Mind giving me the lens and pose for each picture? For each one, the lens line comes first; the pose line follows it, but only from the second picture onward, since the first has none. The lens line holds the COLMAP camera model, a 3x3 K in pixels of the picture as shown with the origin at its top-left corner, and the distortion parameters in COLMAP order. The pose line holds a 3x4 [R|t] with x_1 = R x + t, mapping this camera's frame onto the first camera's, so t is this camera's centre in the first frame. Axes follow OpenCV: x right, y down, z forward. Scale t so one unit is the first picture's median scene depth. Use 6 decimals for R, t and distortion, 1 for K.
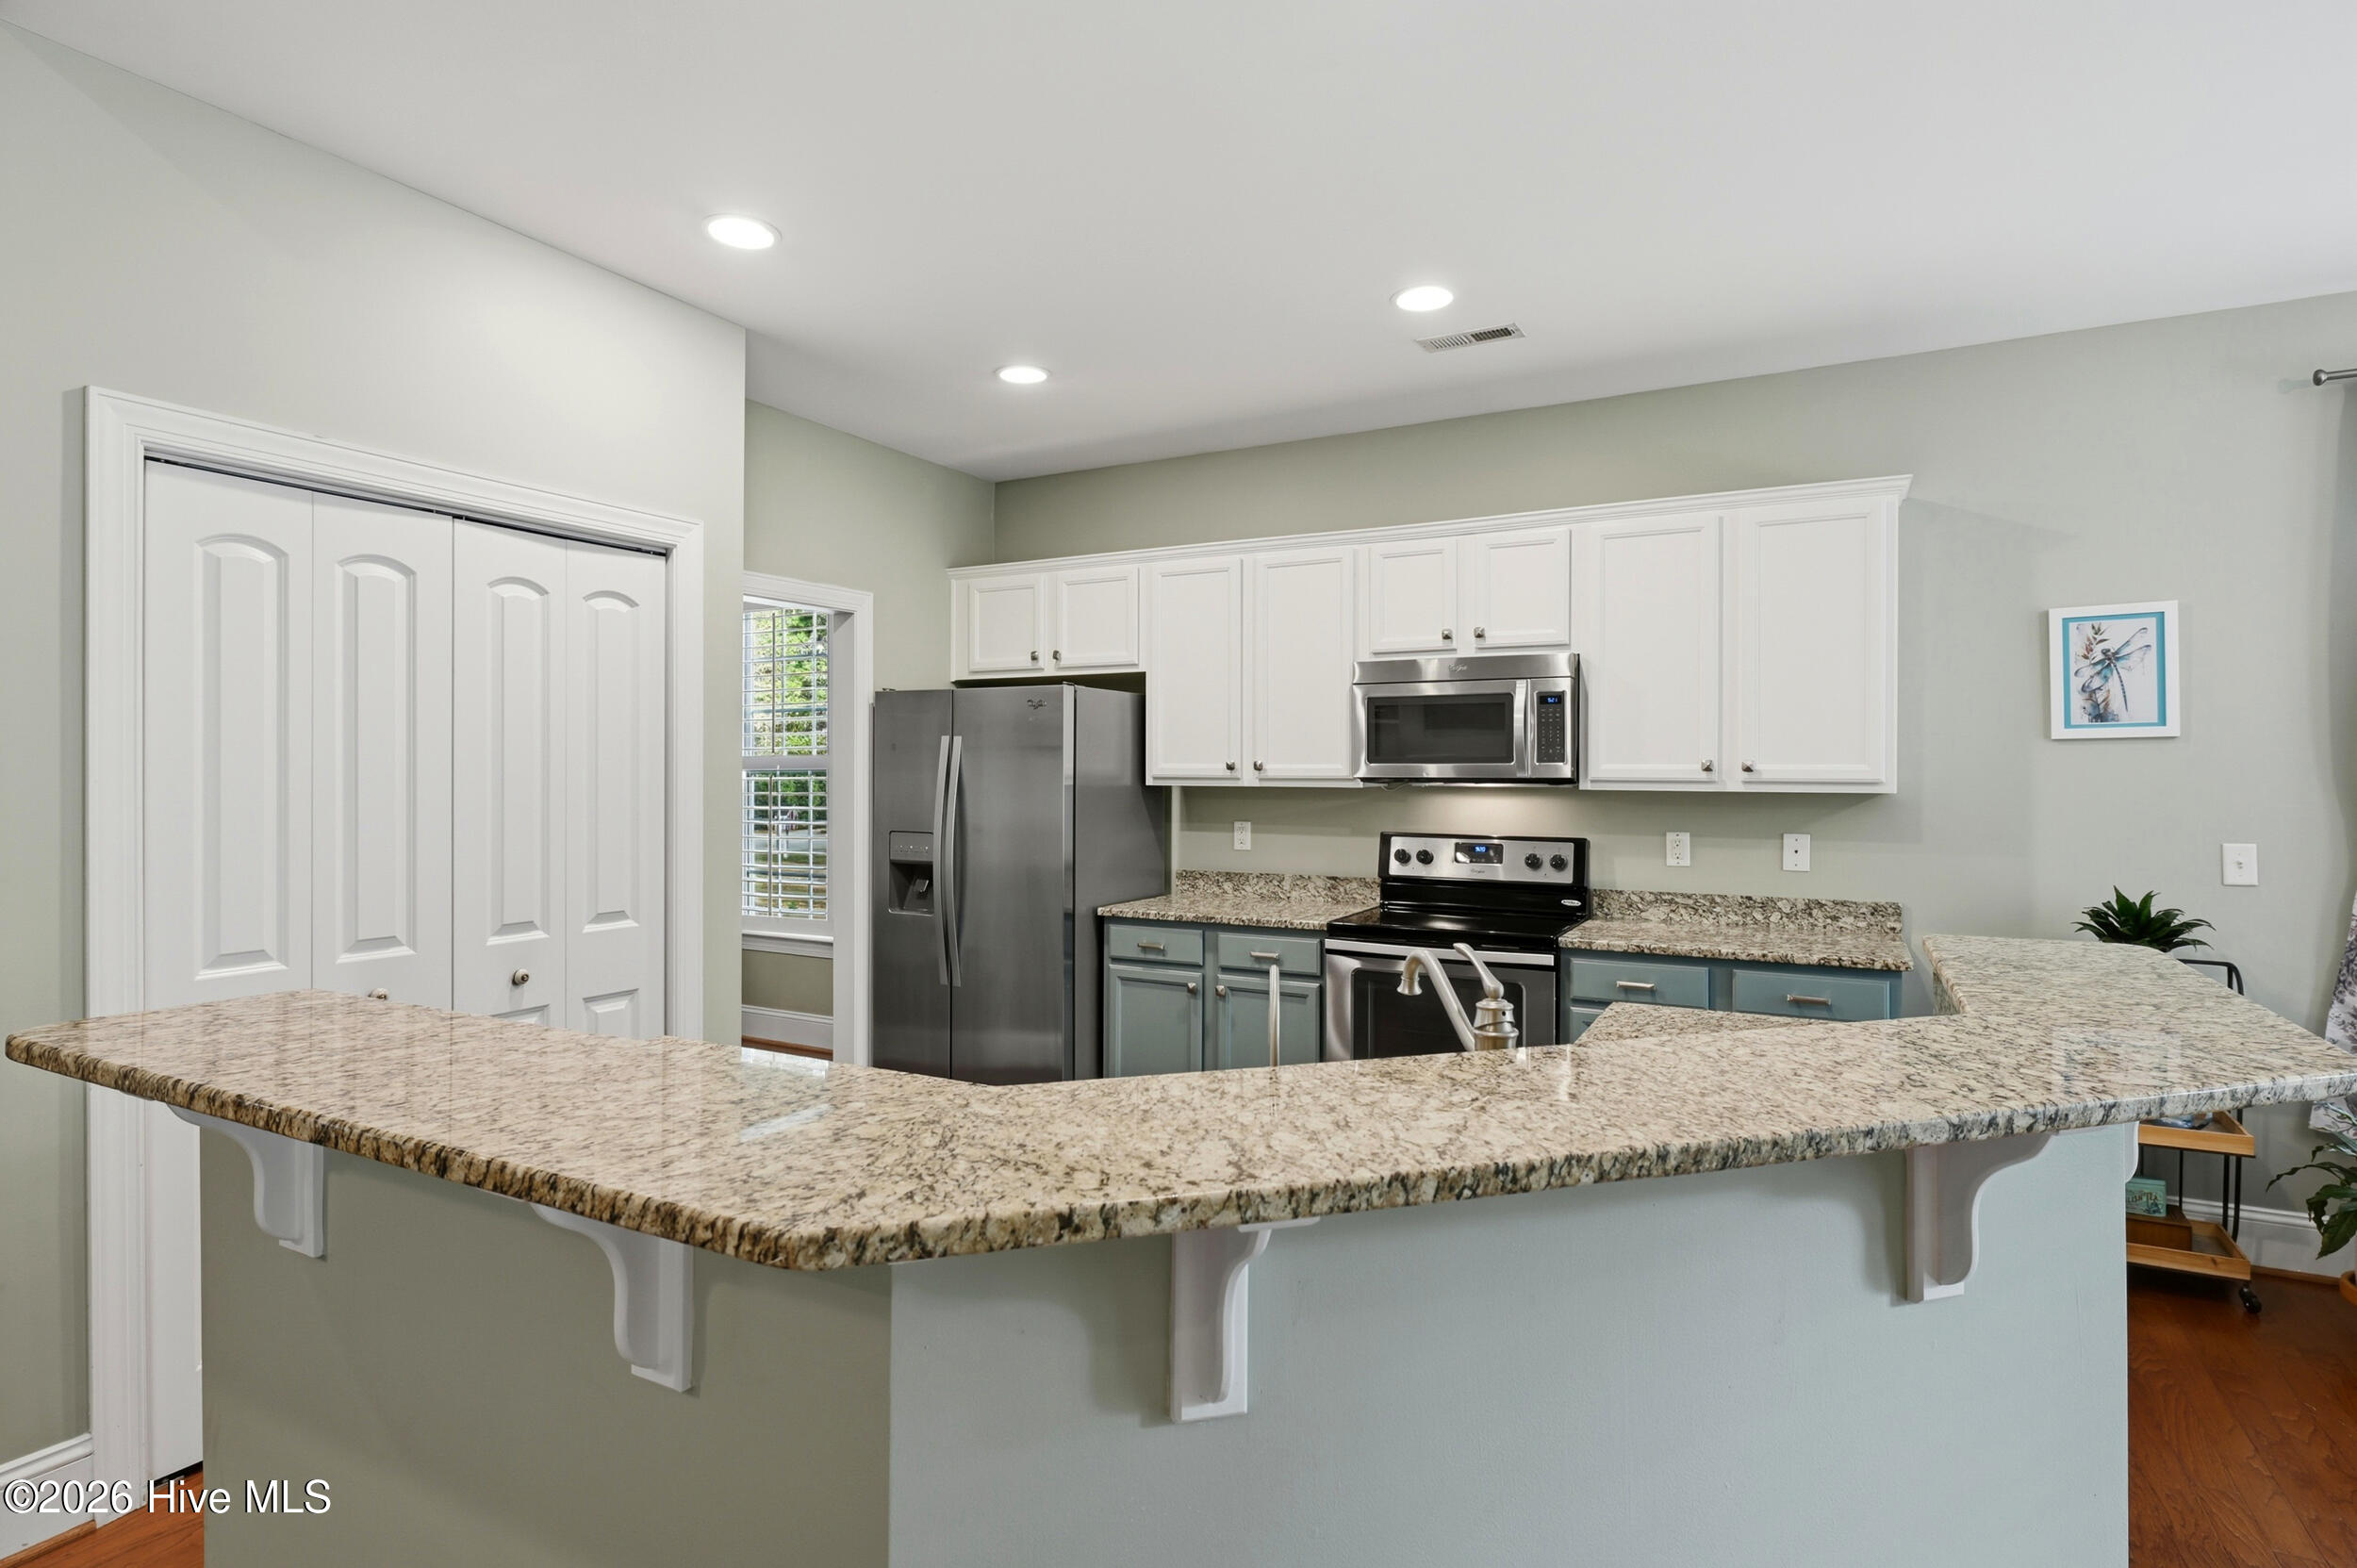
lens RADIAL K [[1219.1, 0, 1157.0], [0, 1219.1, 780.4], [0, 0, 1]] dist [0.013493, -0.000648]
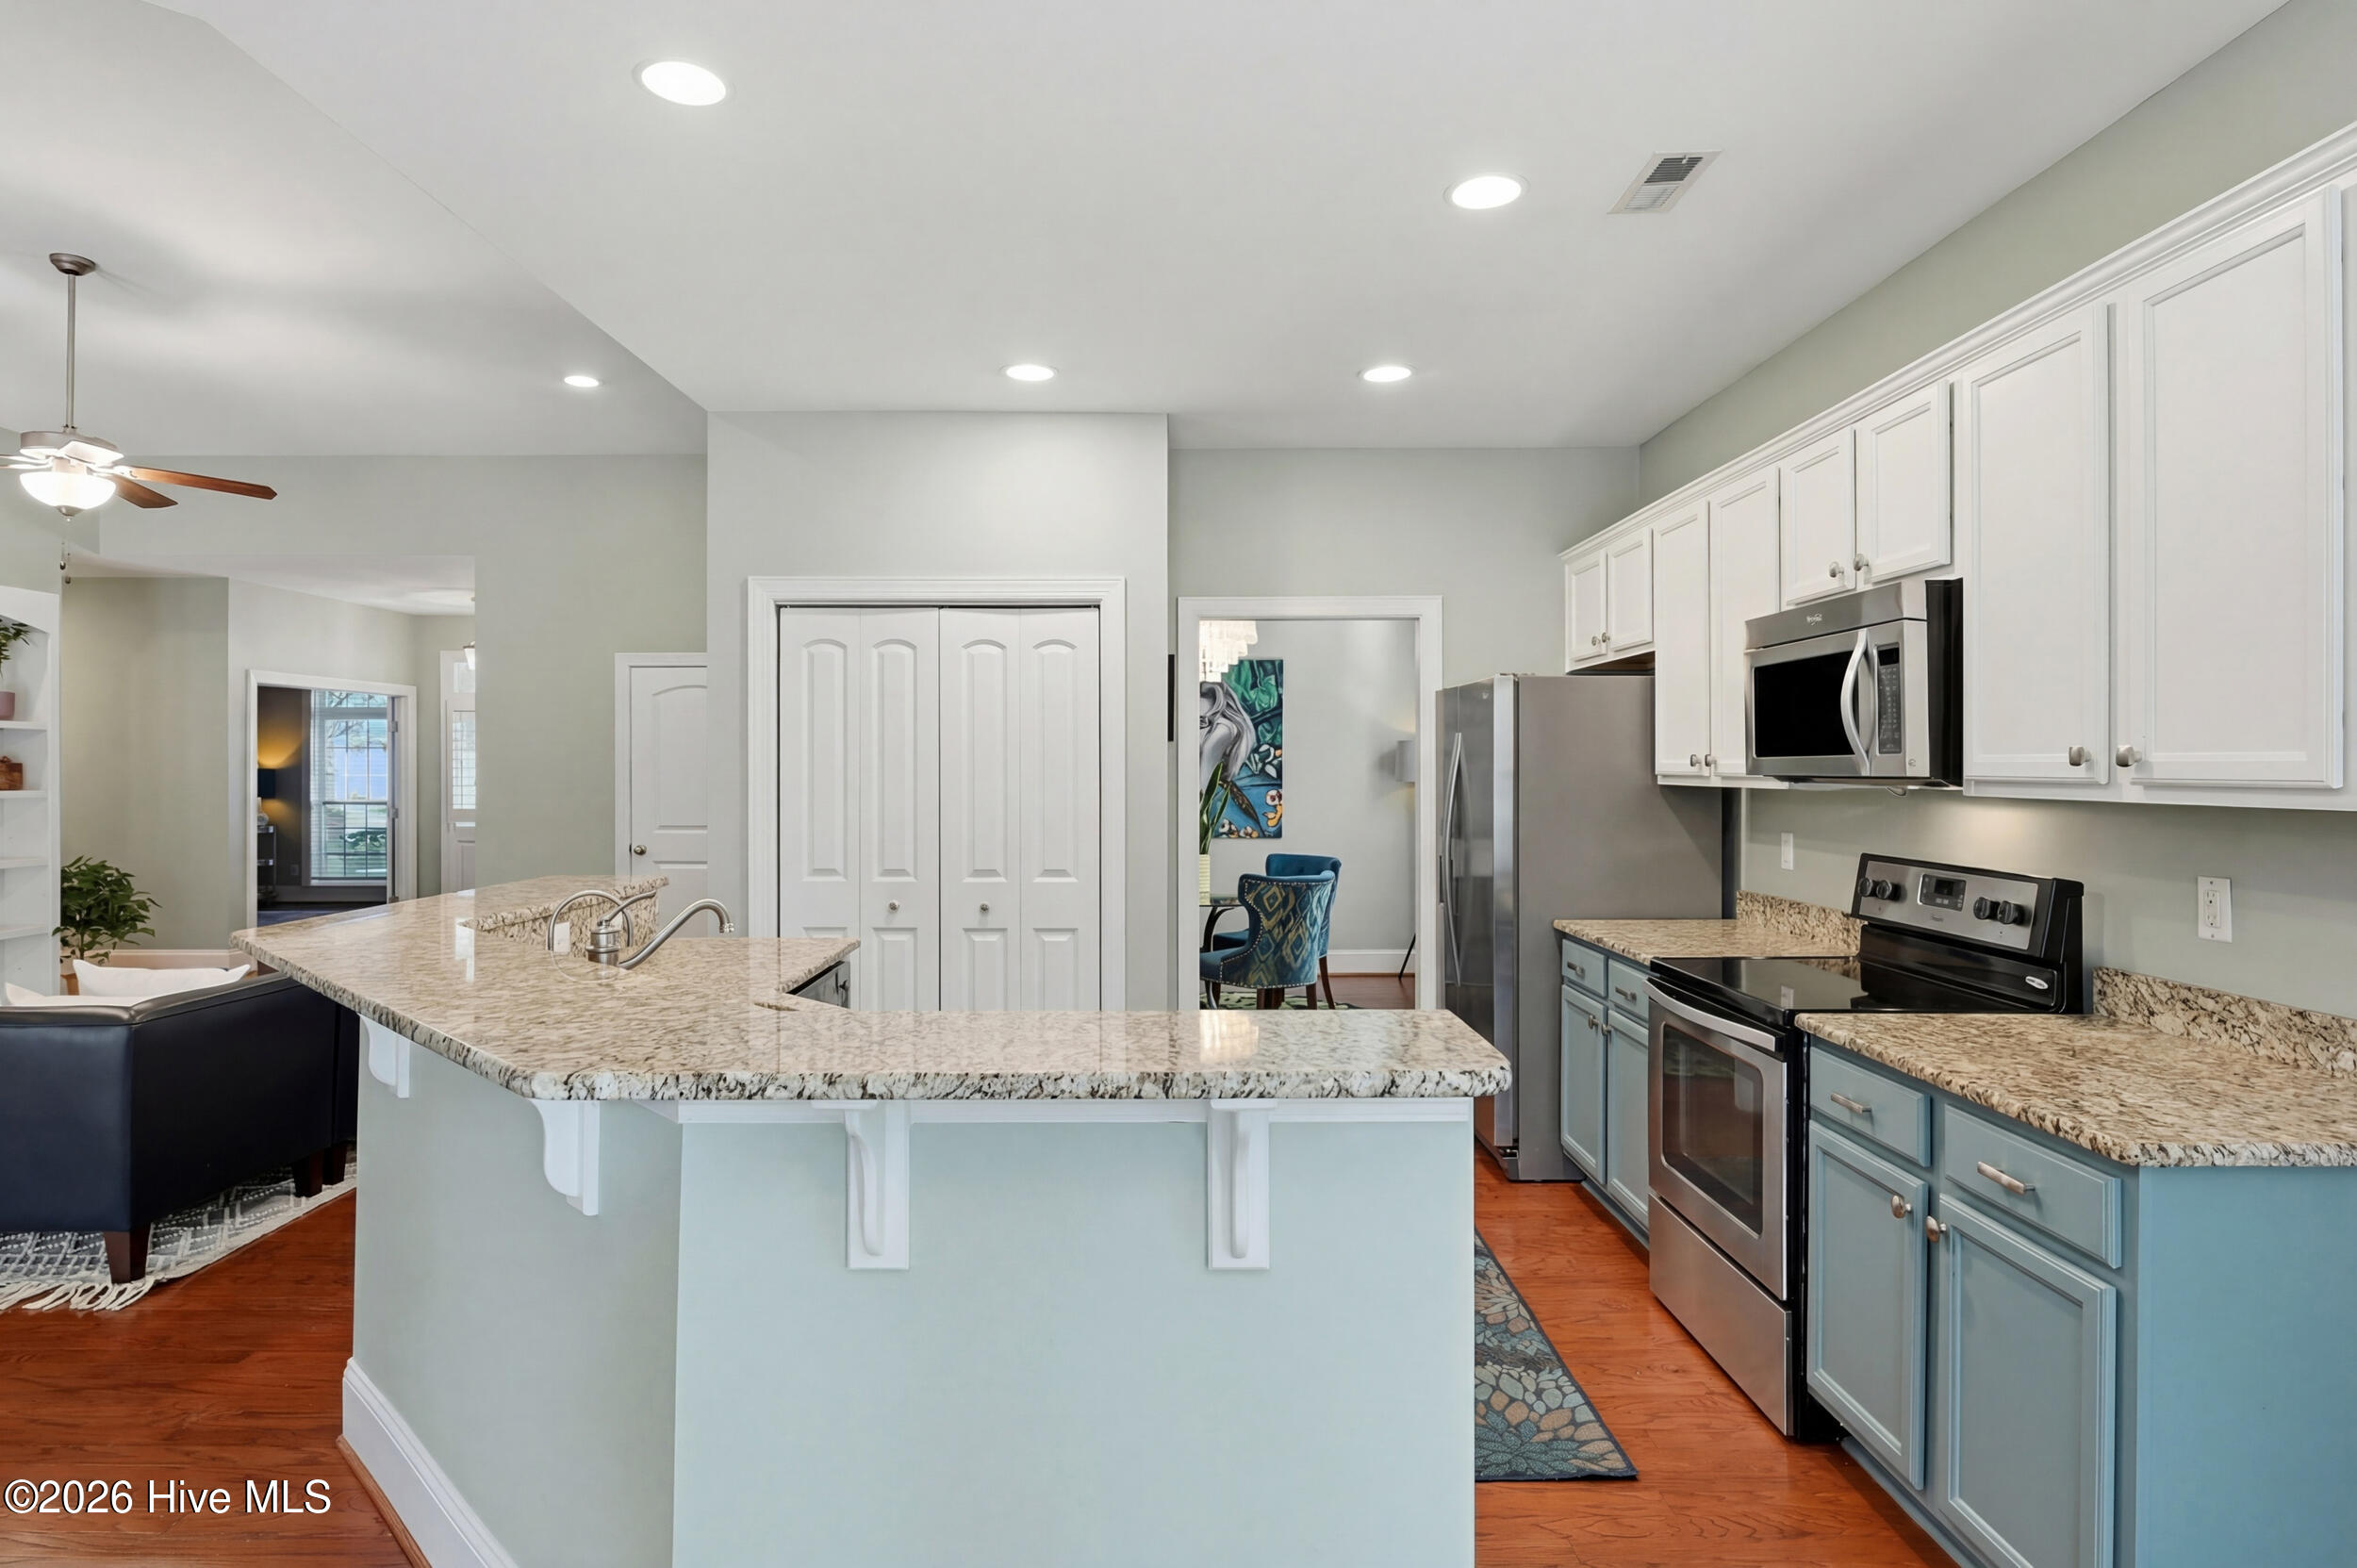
lens RADIAL K [[1280.8, 0, 1162.7], [0, 1280.8, 775.5], [0, 0, 1]] dist [-0.006626, -0.001405]
pose [[0.479122, 0.002350, -0.877745, 0.696739], [-0.005271, 0.999986, -0.000200, -0.000384], [0.877733, 0.004722, 0.479127, 0.319150]]
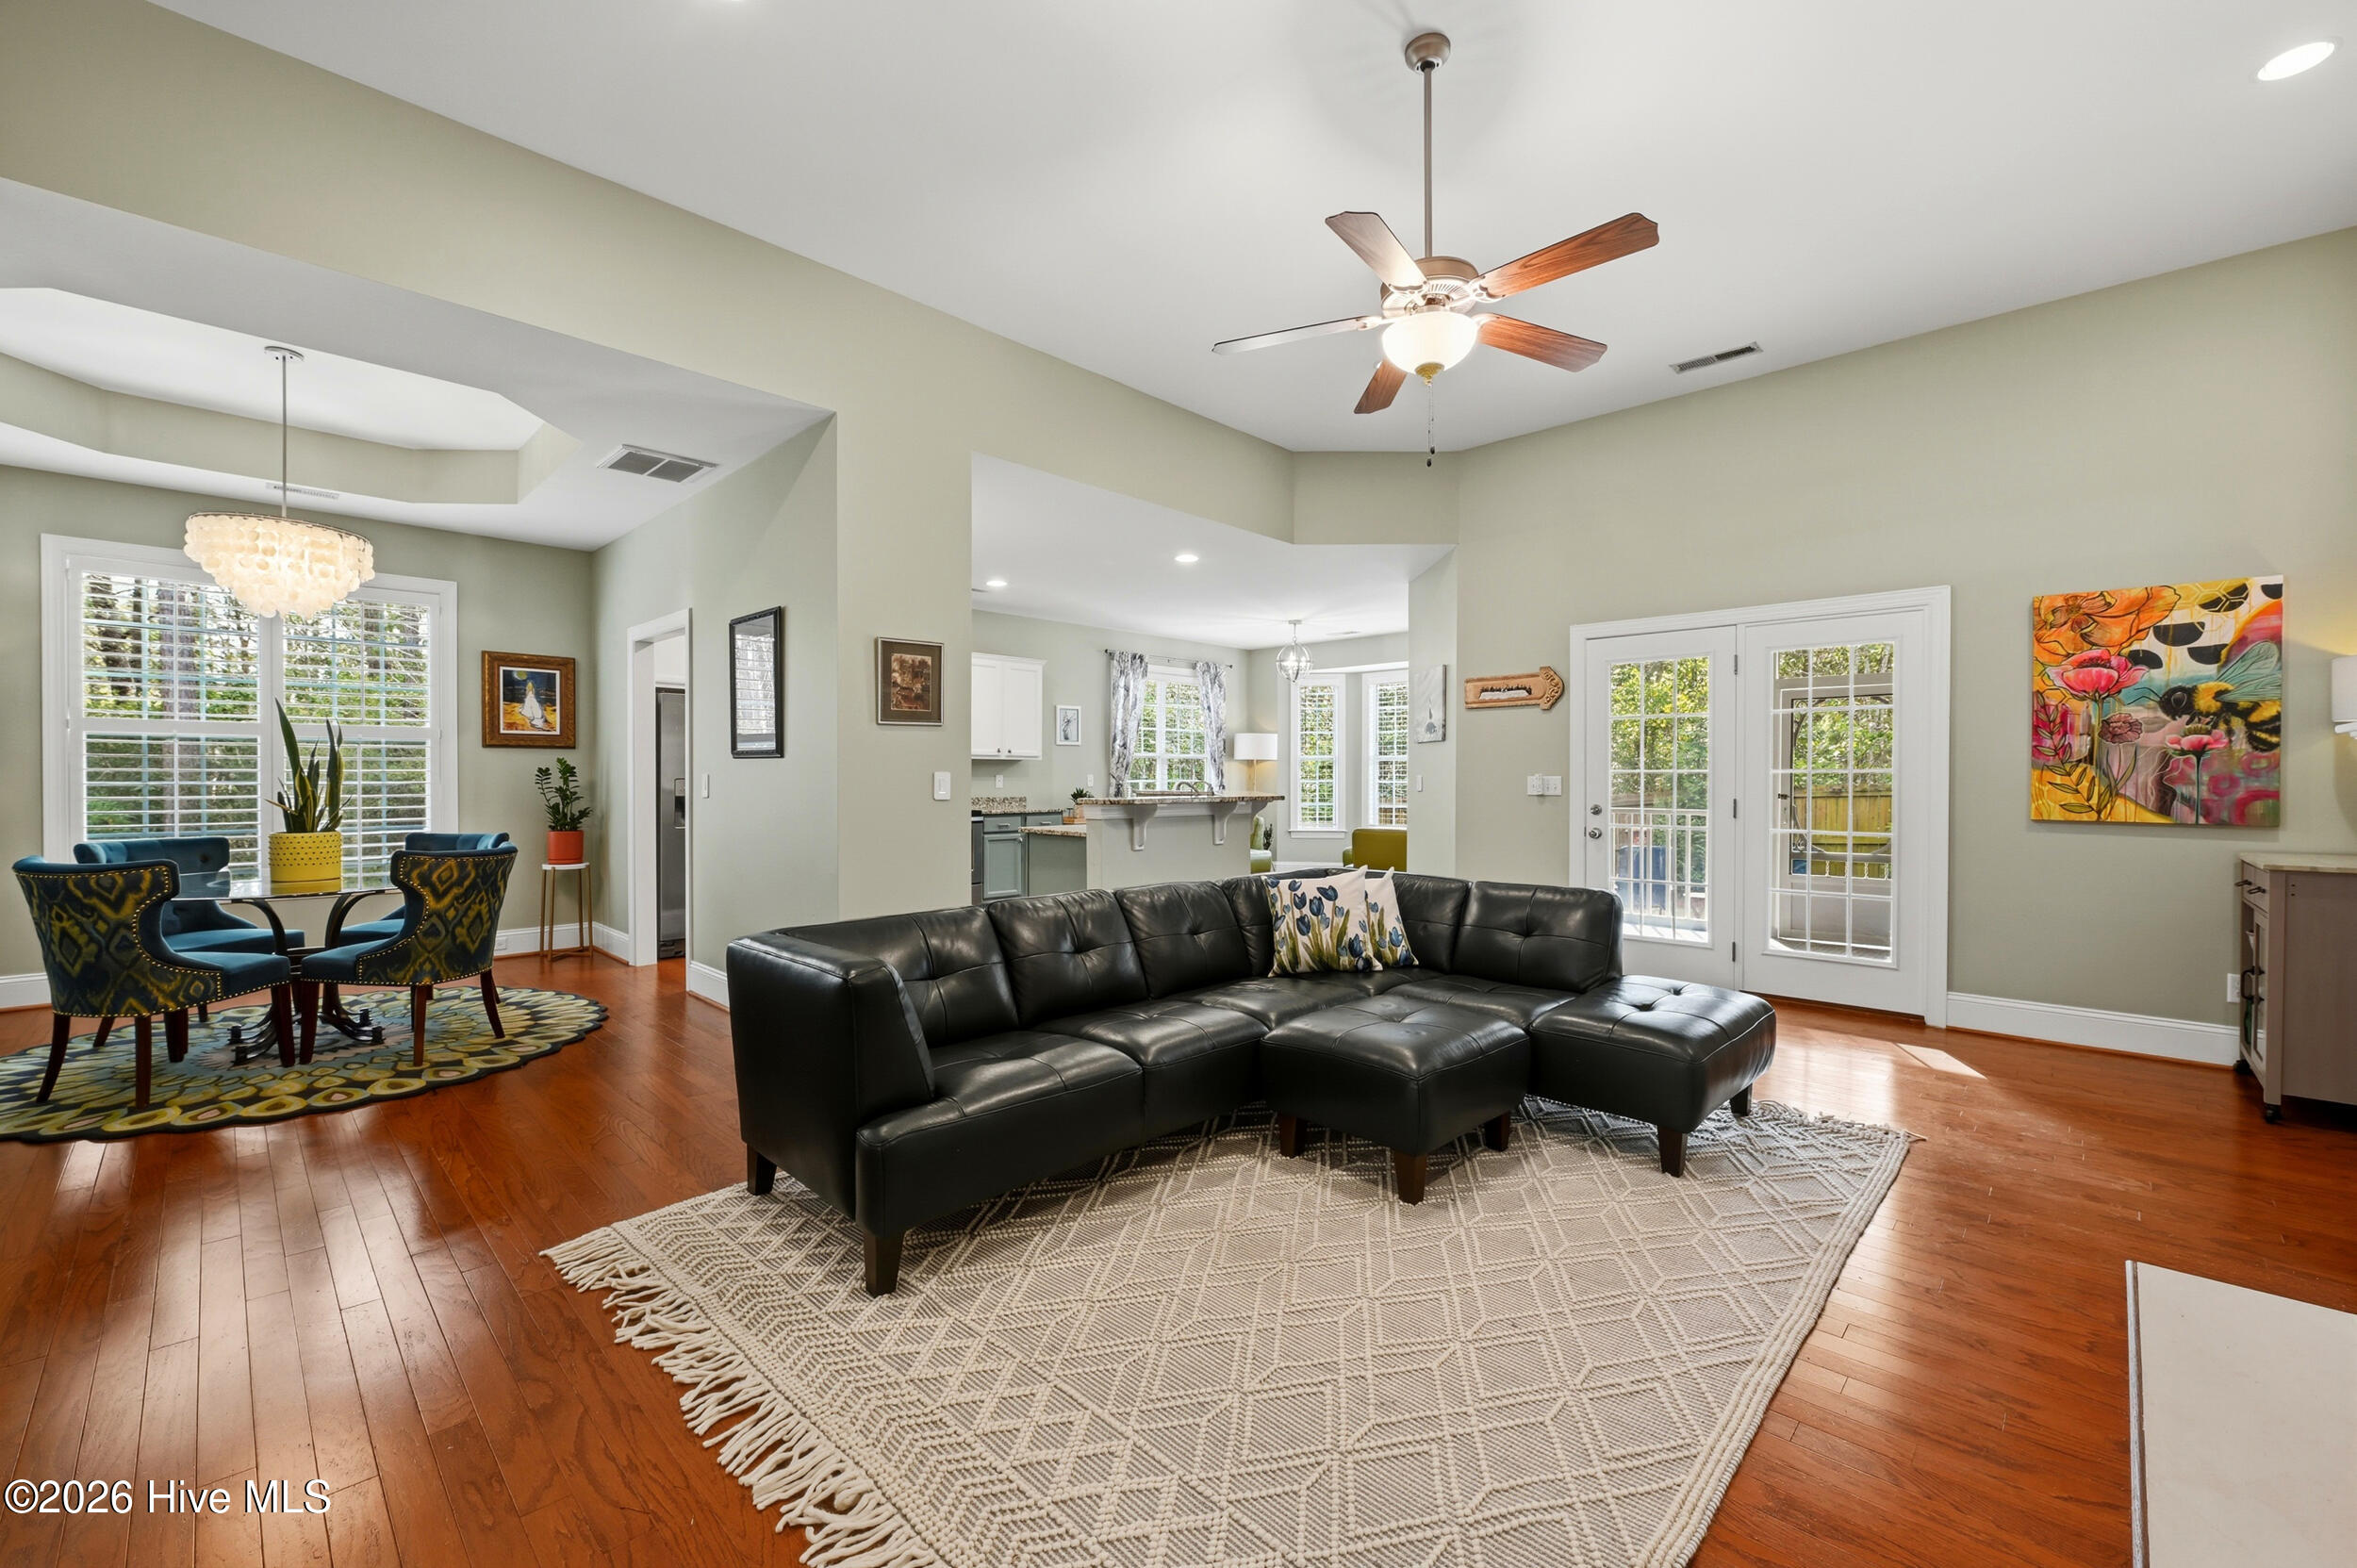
lens RADIAL K [[992.0, 0, 1175.2], [0, 992.0, 770.3], [0, 0, 1]] dist [-0.009380, 0.000175]
pose [[0.269659, 0.005500, 0.962940, -1.499201], [0.005890, 0.999956, -0.007361, 0.049428], [-0.962938, 0.007656, 0.269615, -0.007286]]
